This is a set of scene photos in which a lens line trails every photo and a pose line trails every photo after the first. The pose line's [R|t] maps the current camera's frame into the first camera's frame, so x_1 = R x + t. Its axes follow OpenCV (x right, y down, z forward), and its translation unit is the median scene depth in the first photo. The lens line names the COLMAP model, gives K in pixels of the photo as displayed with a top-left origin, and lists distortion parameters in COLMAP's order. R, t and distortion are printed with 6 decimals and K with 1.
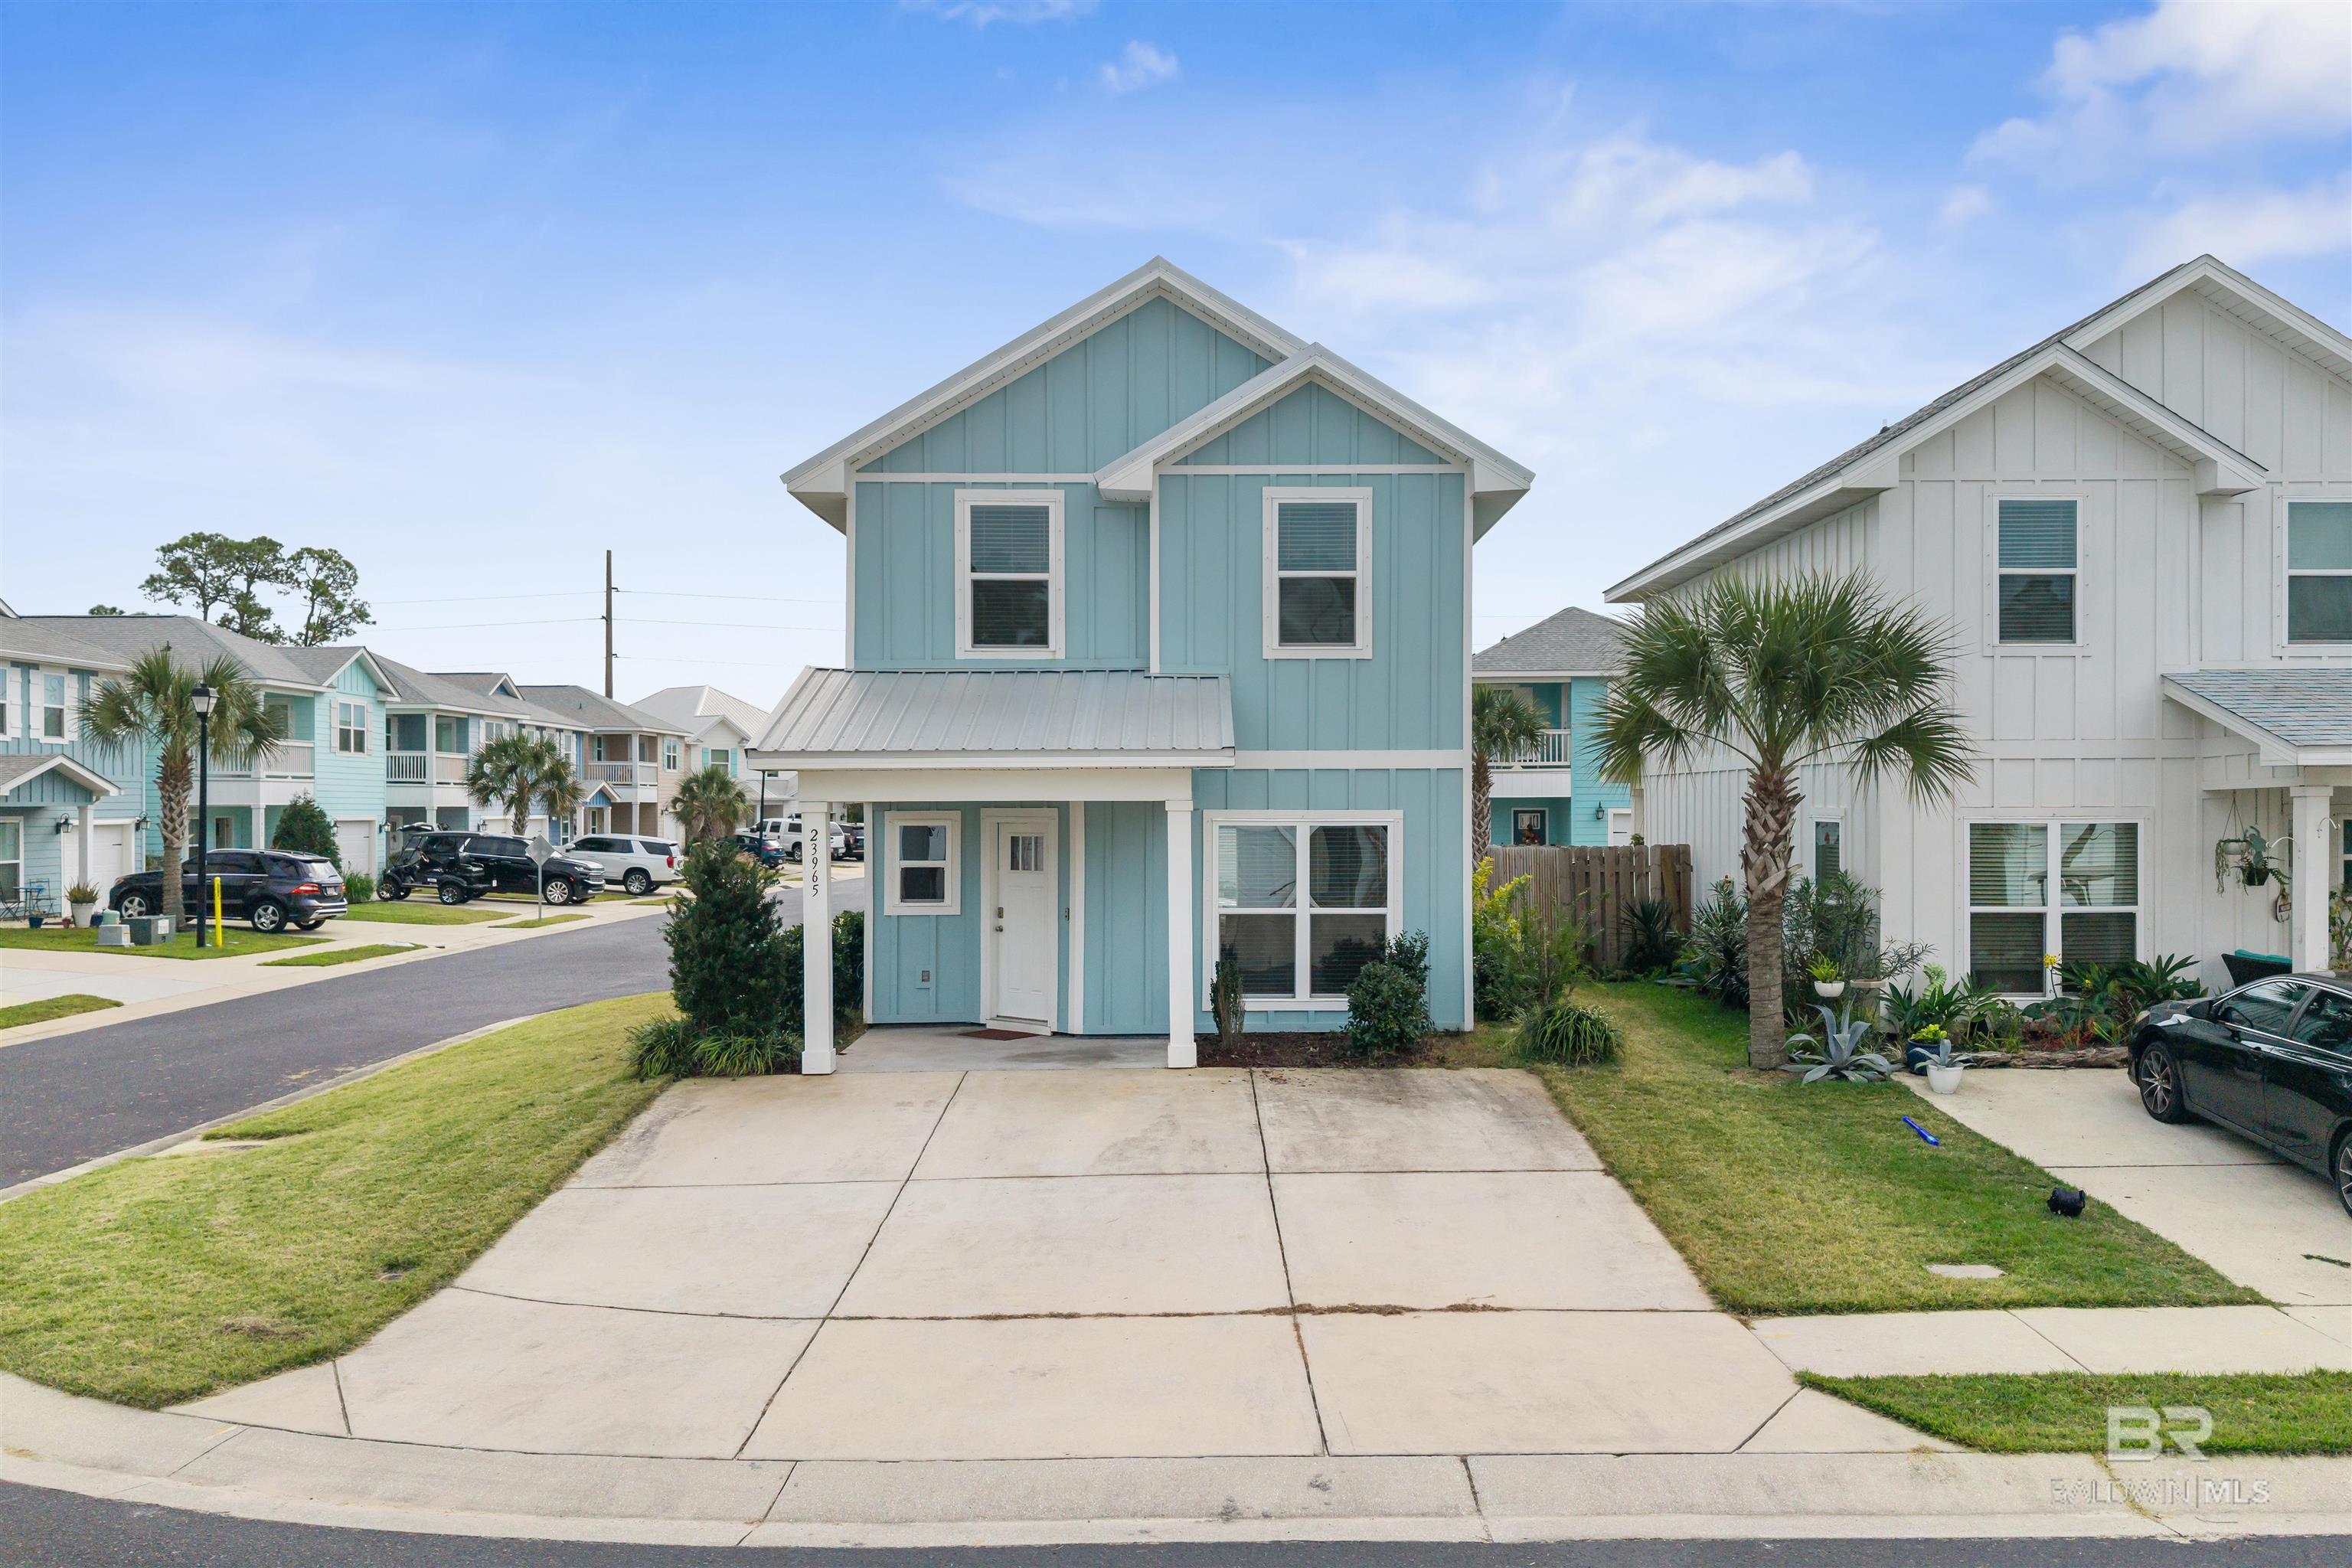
lens RADIAL K [[1865.7, 0, 1268.1], [0, 1865.7, 796.8], [0, 0, 1]] dist [0.078539, -0.138188]
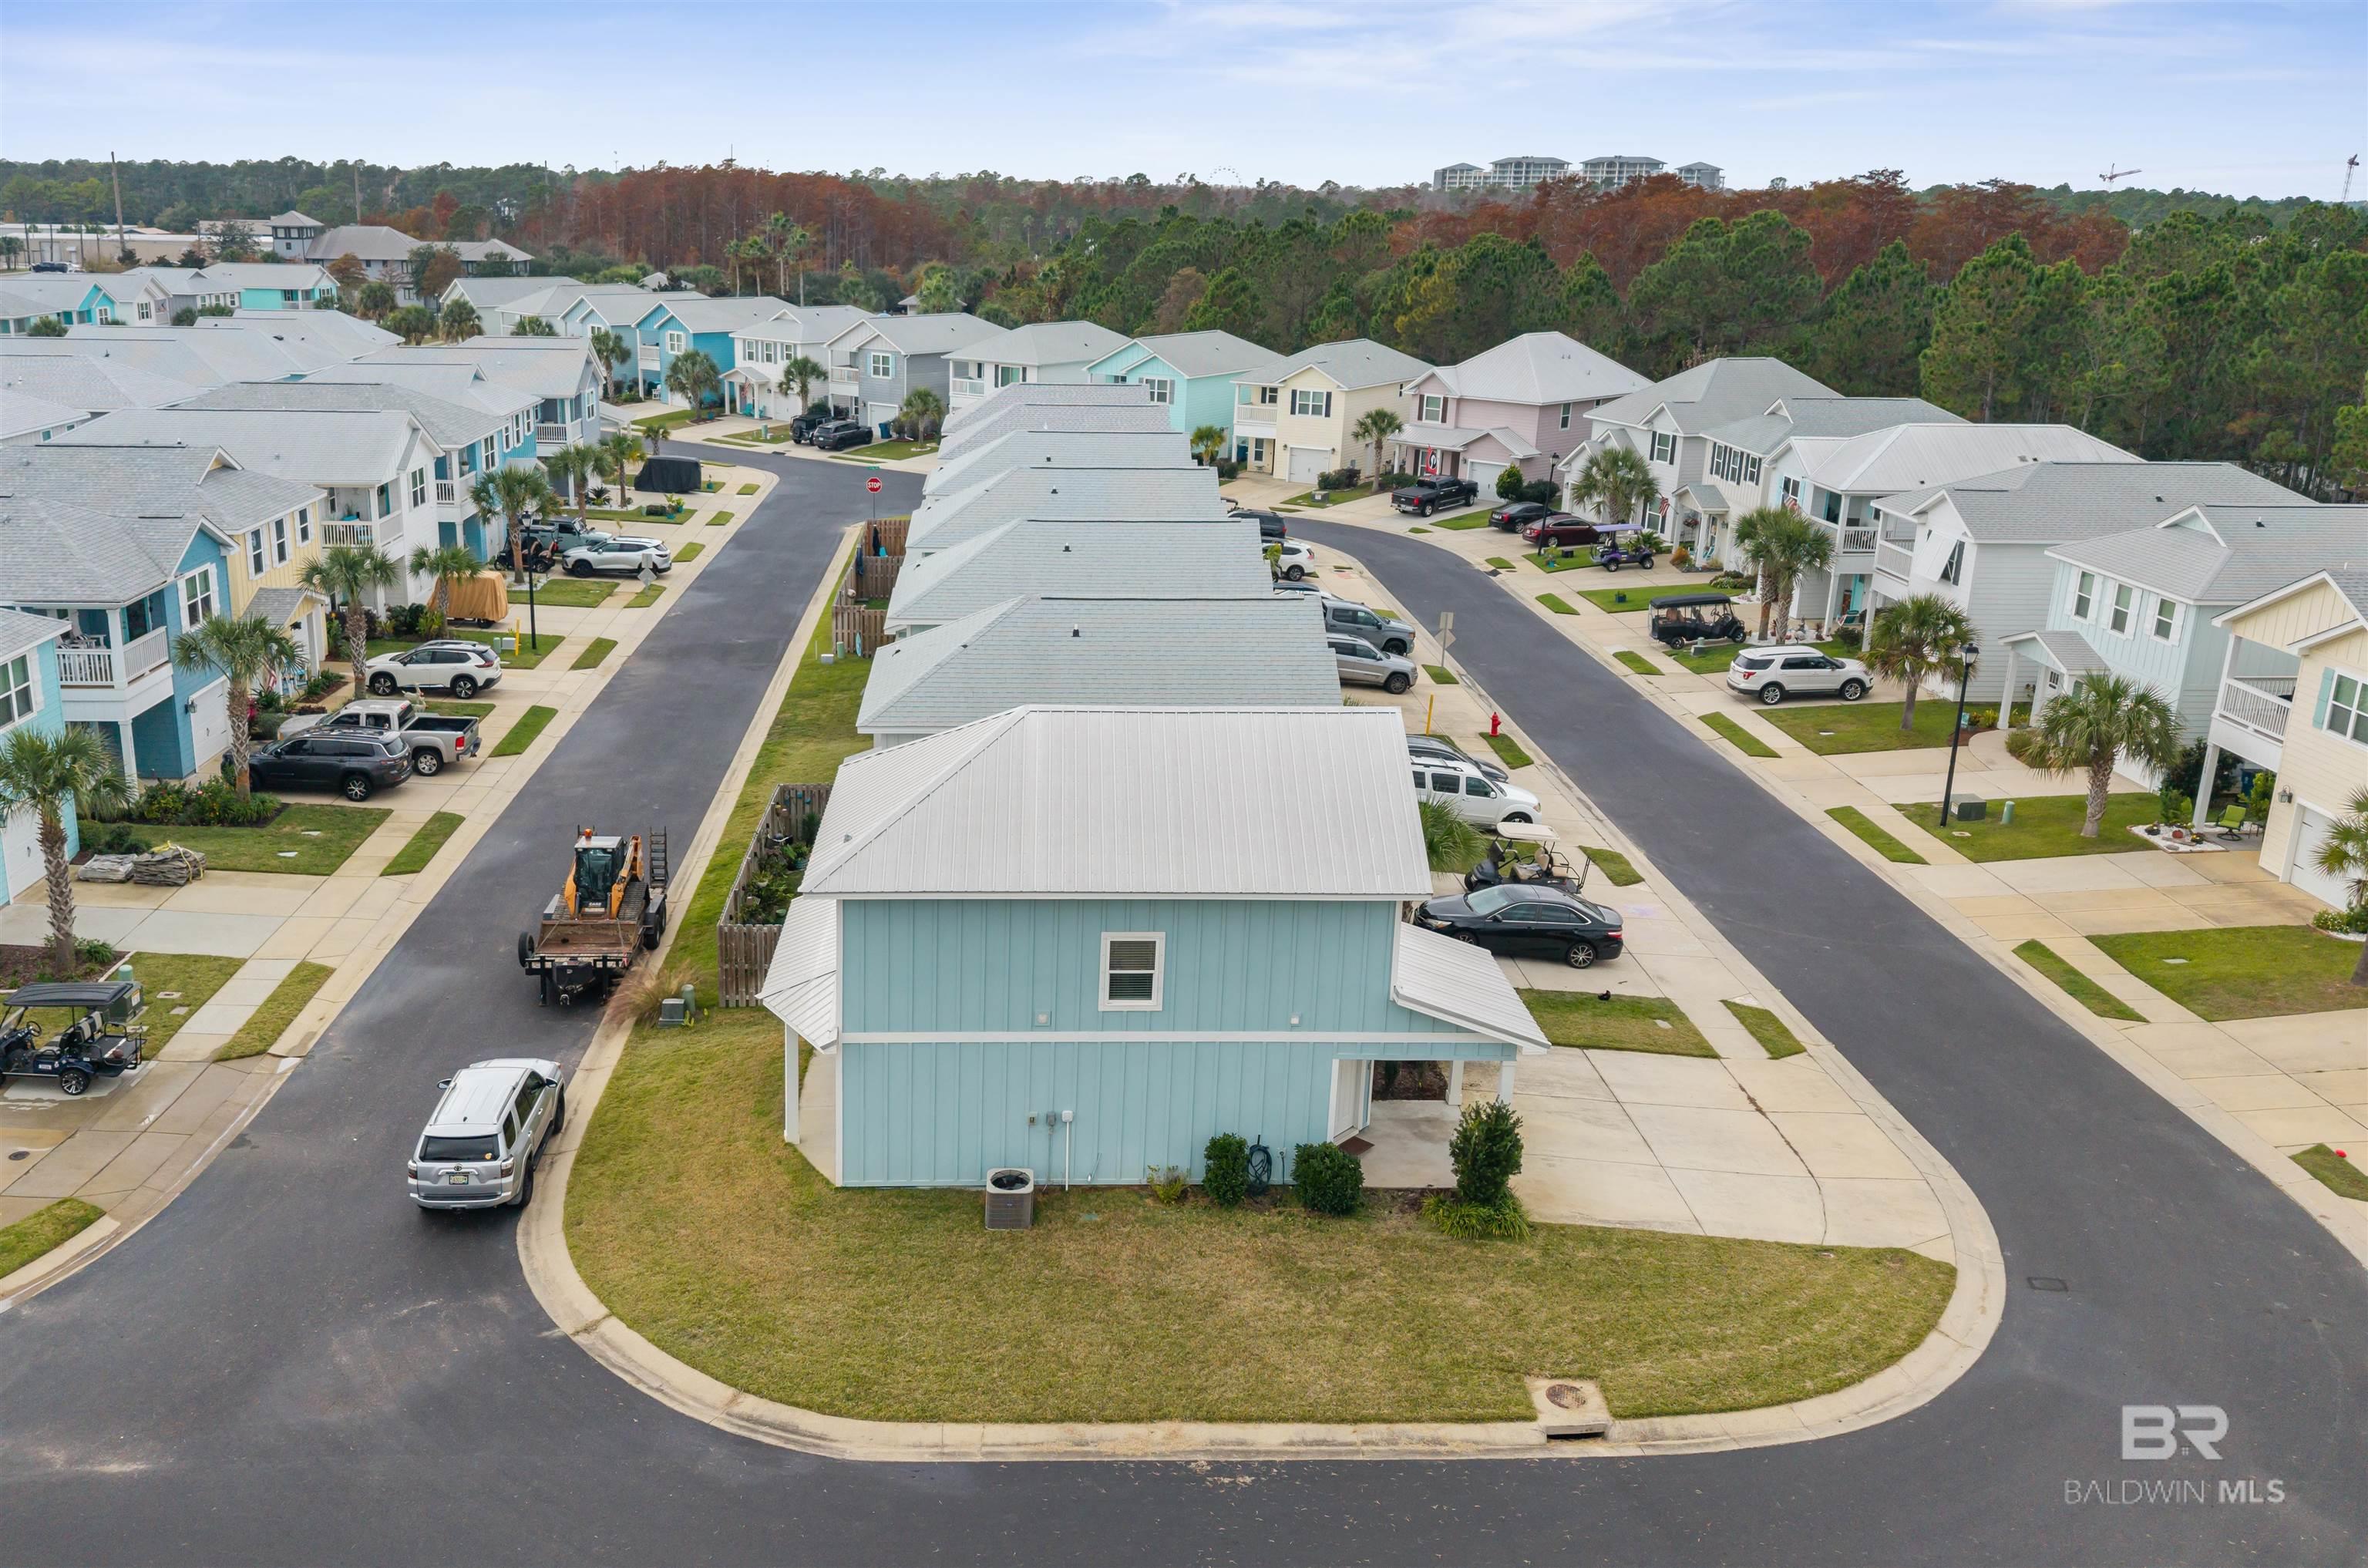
lens RADIAL K [[1945.3, 0, 1129.8], [0, 1945.3, 735.1], [0, 0, 1]] dist [0.078369, -0.178162]
pose [[-0.016917, -0.255794, 0.966583, -1.865178], [-0.025176, 0.966524, 0.255338, -0.730867], [-0.999540, -0.020015, -0.022790, 1.291298]]
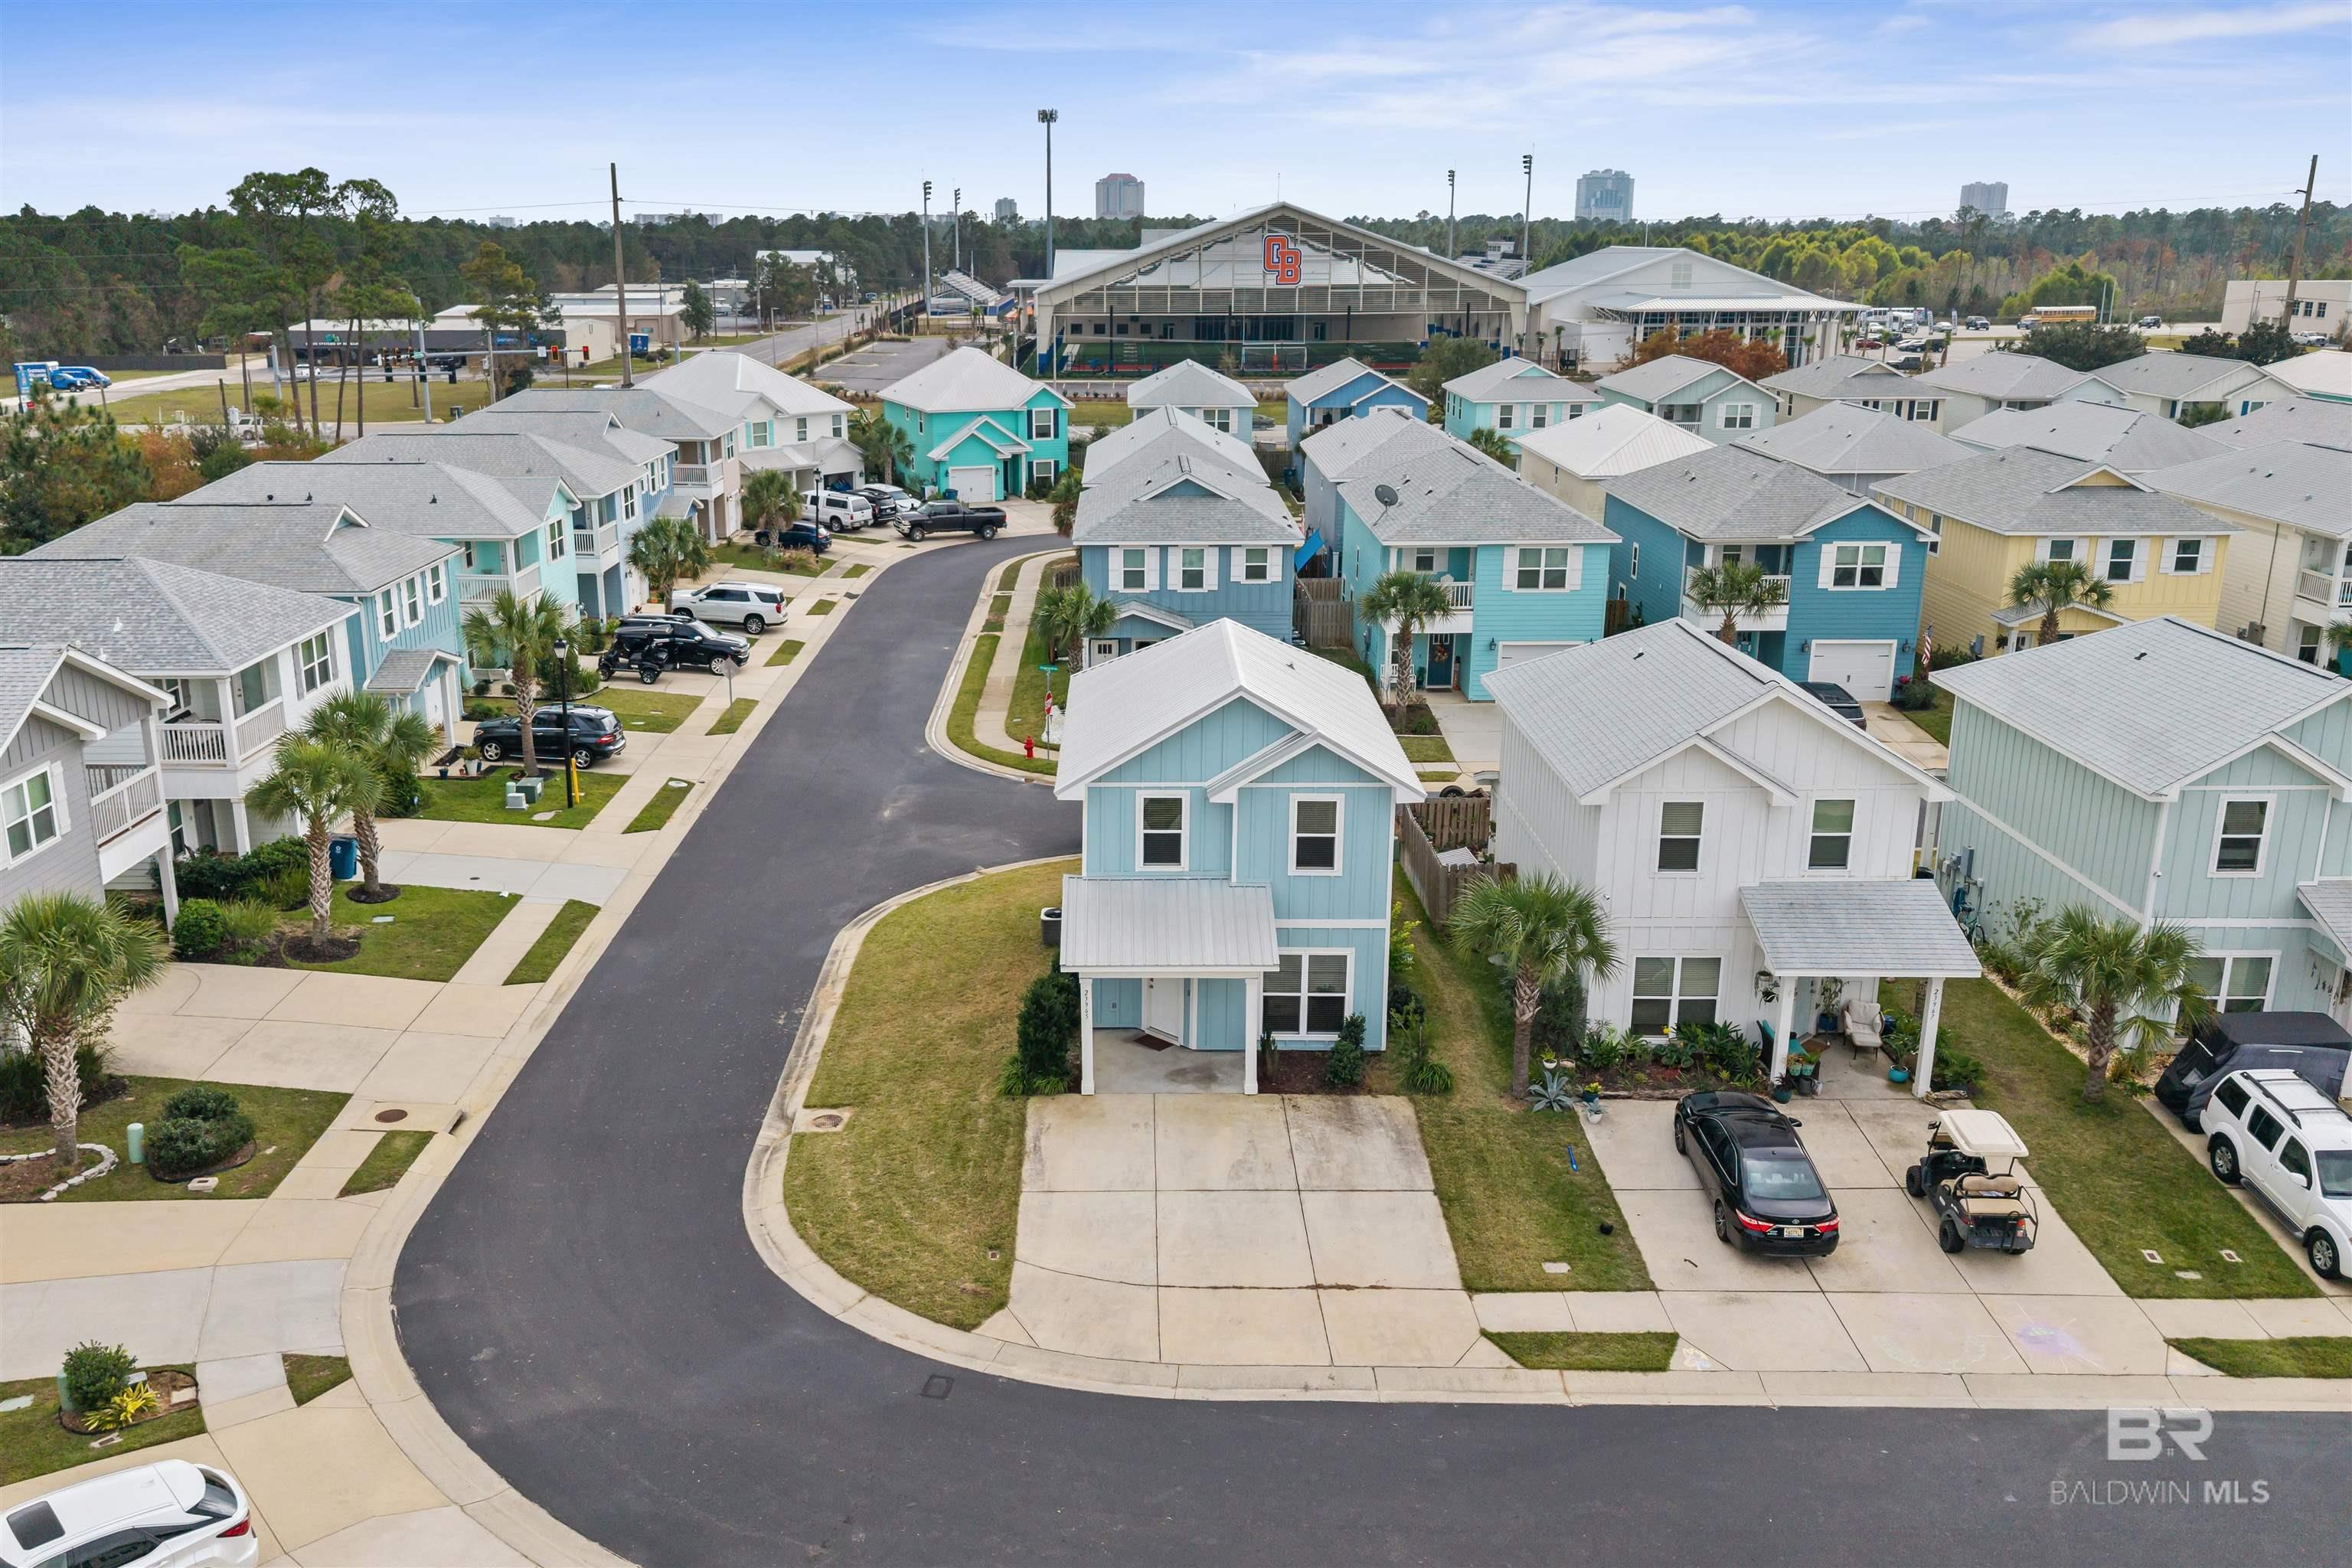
lens RADIAL K [[1877.3, 0, 1117.2], [0, 1877.3, 747.6], [0, 0, 1]] dist [0.053247, -0.081201]
pose [[0.999272, 0.012431, -0.036061, -0.116111], [-0.002173, 0.962426, 0.271534, -0.766300], [0.038081, -0.271258, 0.961753, -0.926704]]
